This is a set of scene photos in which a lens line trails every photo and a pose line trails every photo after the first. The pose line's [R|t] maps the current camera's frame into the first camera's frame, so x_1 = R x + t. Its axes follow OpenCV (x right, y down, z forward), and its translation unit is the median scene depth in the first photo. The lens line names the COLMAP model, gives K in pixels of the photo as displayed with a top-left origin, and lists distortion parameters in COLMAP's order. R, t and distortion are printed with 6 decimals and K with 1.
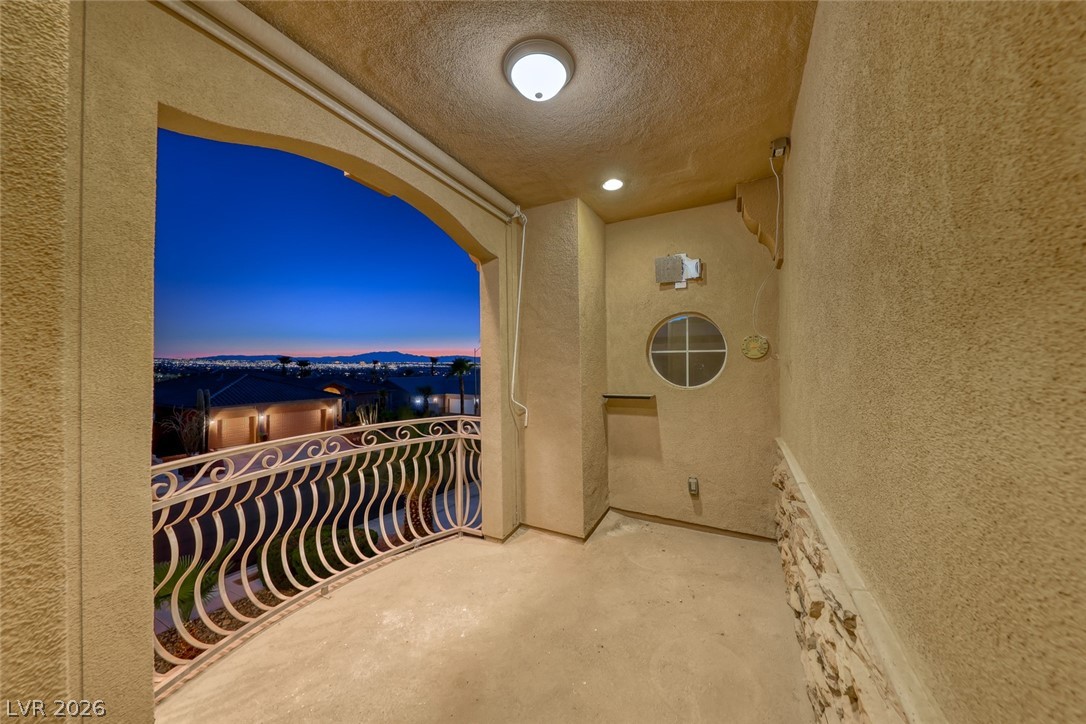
lens RADIAL K [[374.0, 0, 544.7], [0, 374.0, 369.1], [0, 0, 1]] dist [0.005914, -0.001200]
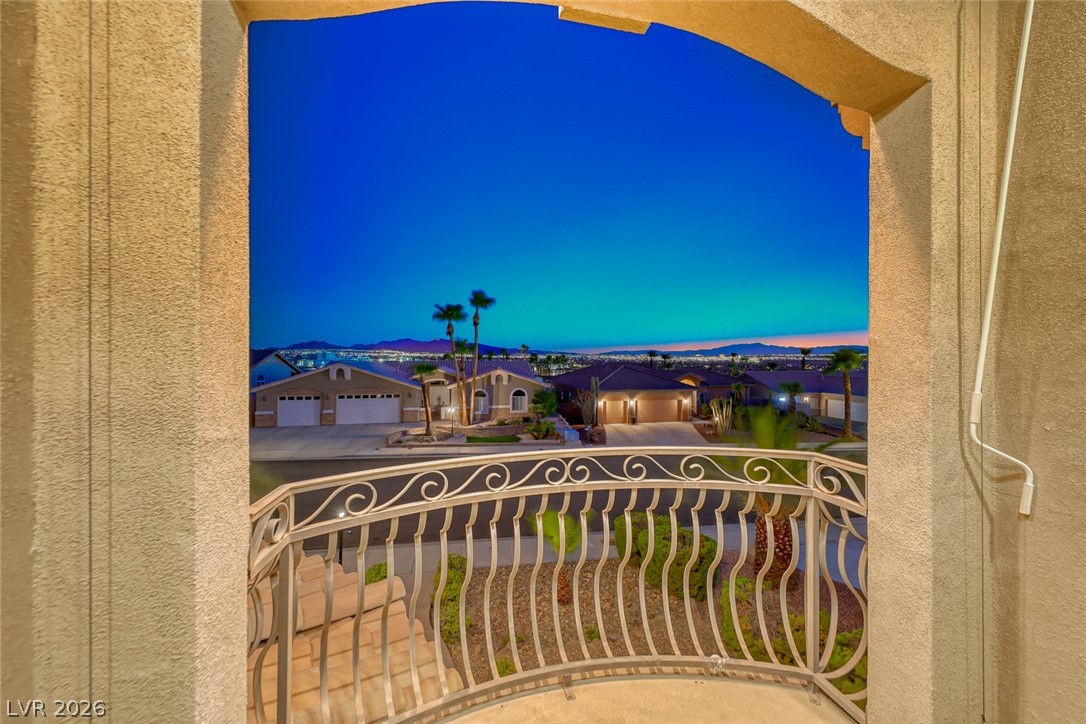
lens RADIAL K [[374.0, 0, 543.5], [0, 374.0, 366.4], [0, 0, 1]] dist [0.005914, -0.001200]
pose [[0.621151, 0.013636, -0.783572, -0.056831], [-0.004316, 0.999893, 0.013979, 0.003388], [0.783679, -0.005301, 0.621143, 0.394109]]
